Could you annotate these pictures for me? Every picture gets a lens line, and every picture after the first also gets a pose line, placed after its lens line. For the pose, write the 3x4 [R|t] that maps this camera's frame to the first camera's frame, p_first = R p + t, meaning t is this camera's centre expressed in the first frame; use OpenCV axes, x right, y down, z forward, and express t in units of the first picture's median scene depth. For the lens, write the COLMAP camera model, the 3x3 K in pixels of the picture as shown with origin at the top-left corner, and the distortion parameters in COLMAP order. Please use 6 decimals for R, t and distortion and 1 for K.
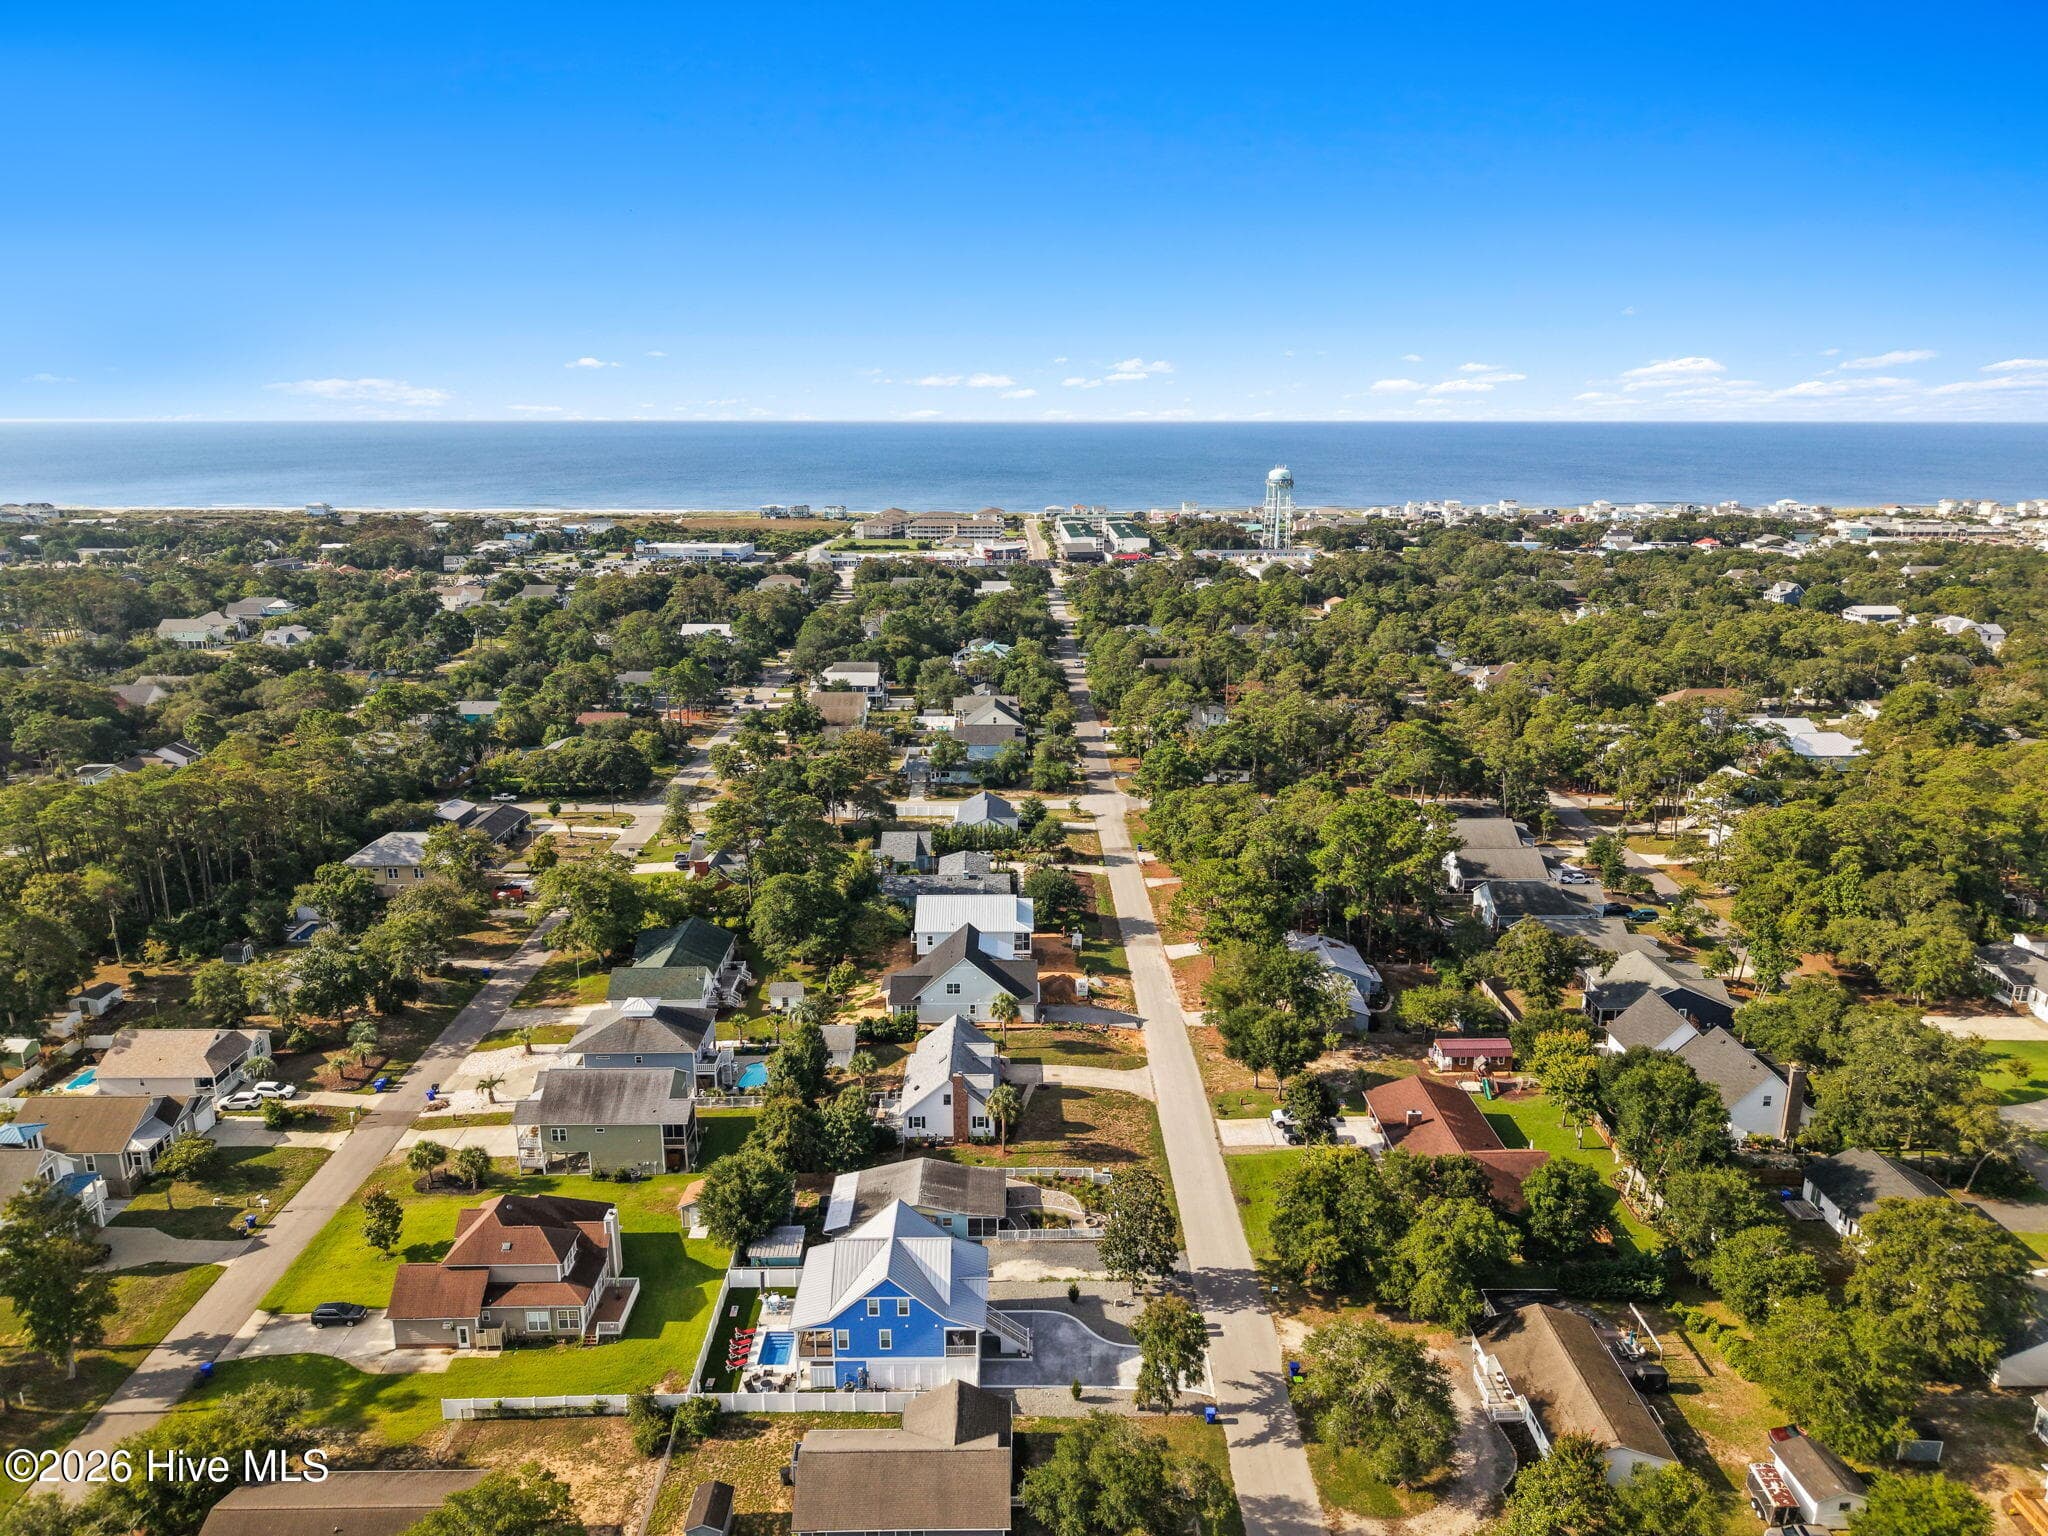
lens RADIAL K [[1369.0, 0, 1024.0], [0, 1369.0, 768.0], [0, 0, 1]] dist [0.019737, -0.004358]
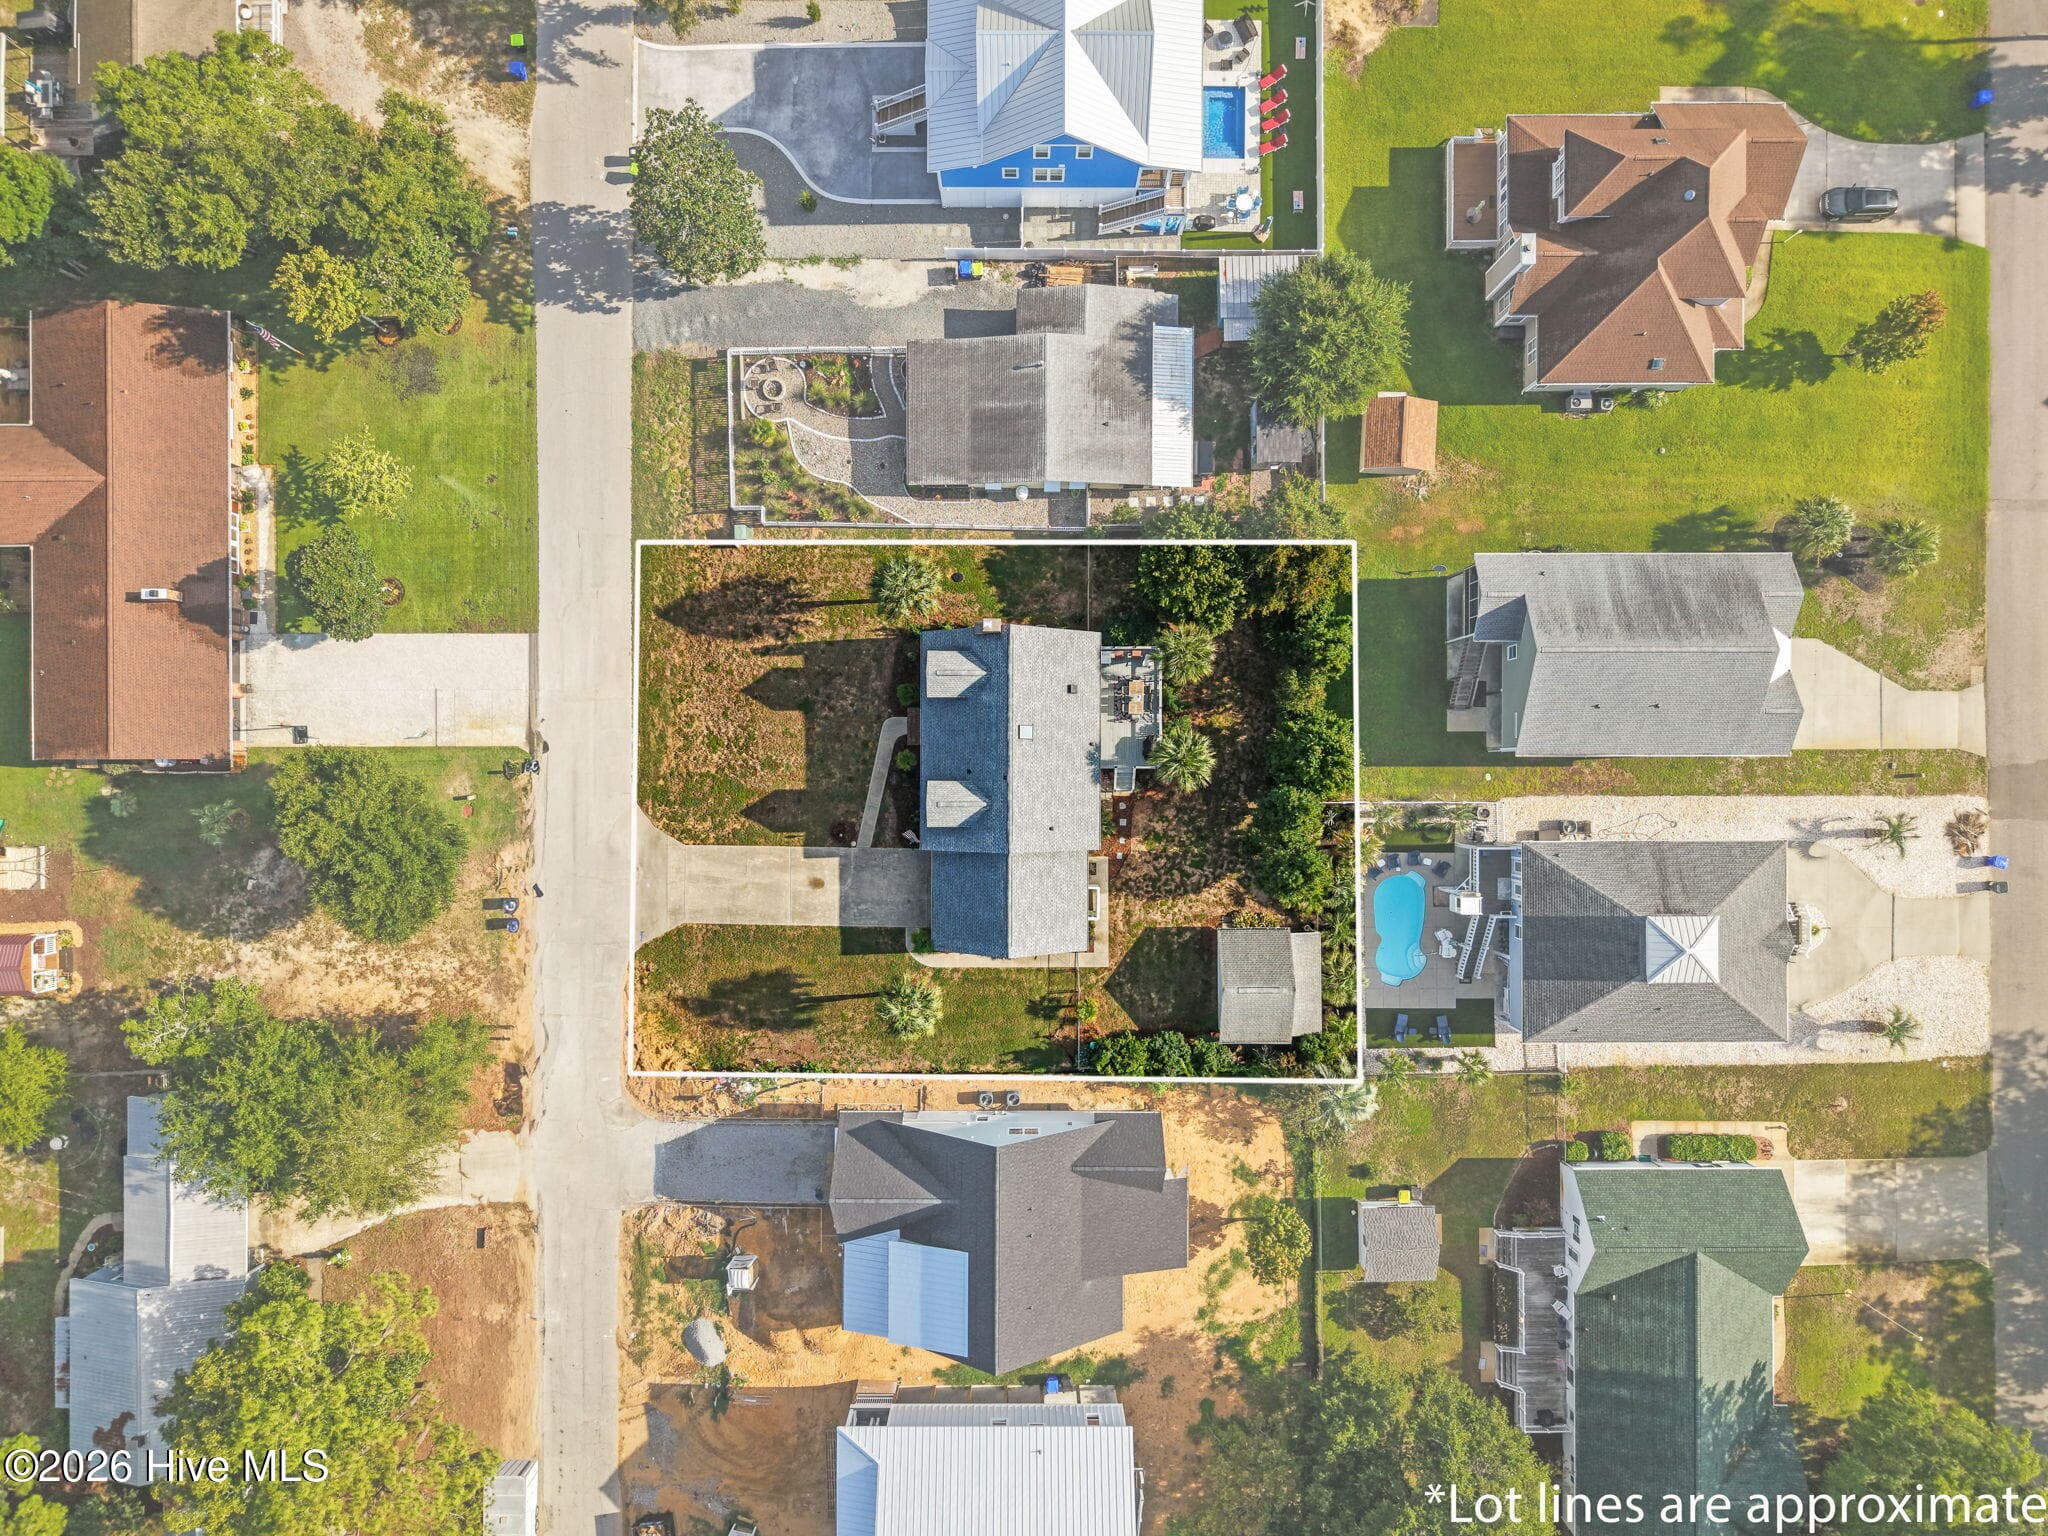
lens RADIAL K [[1377.6, 0, 1024.0], [0, 1377.6, 768.0], [0, 0, 1]] dist [0.009903, -0.001448]
pose [[-0.999940, -0.005605, -0.009413, -0.042256], [-0.007784, -0.241183, 0.970449, -0.223833], [-0.007710, 0.970464, 0.241125, 0.704544]]
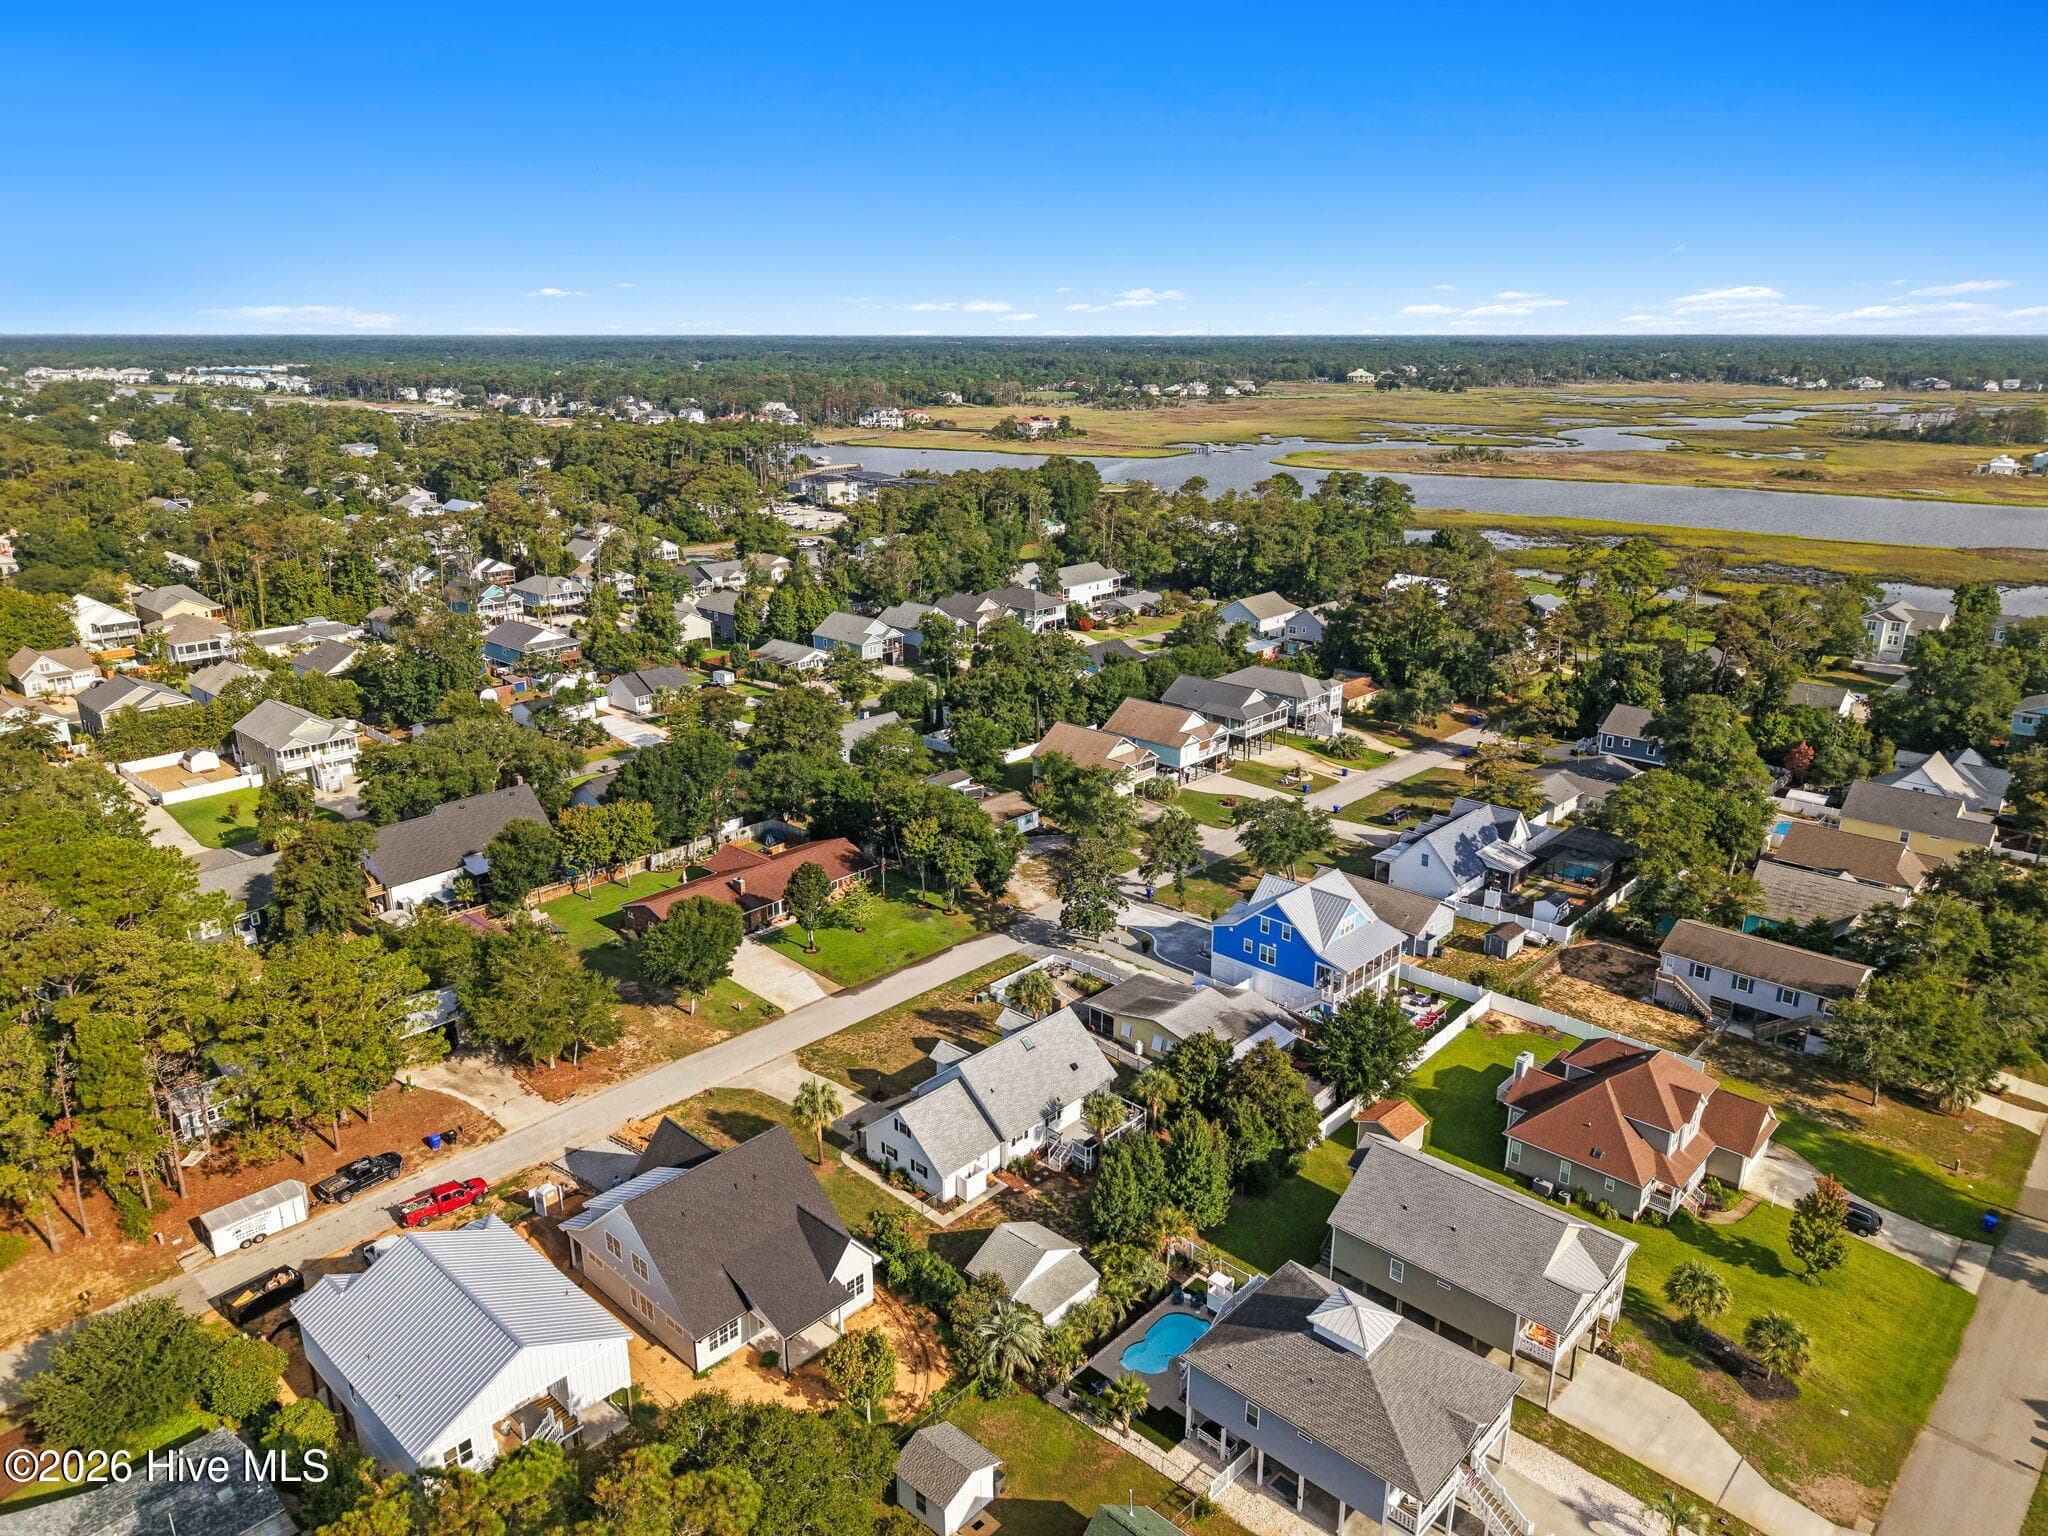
lens RADIAL K [[1331.0, 0, 1024.0], [0, 1331.0, 768.0], [0, 0, 1]] dist [-0.003406, 0.000853]
pose [[-0.724934, -0.210177, 0.655970, -0.382006], [0.176061, 0.864141, 0.471447, -0.192222], [-0.665938, 0.457258, -0.589442, 1.062966]]
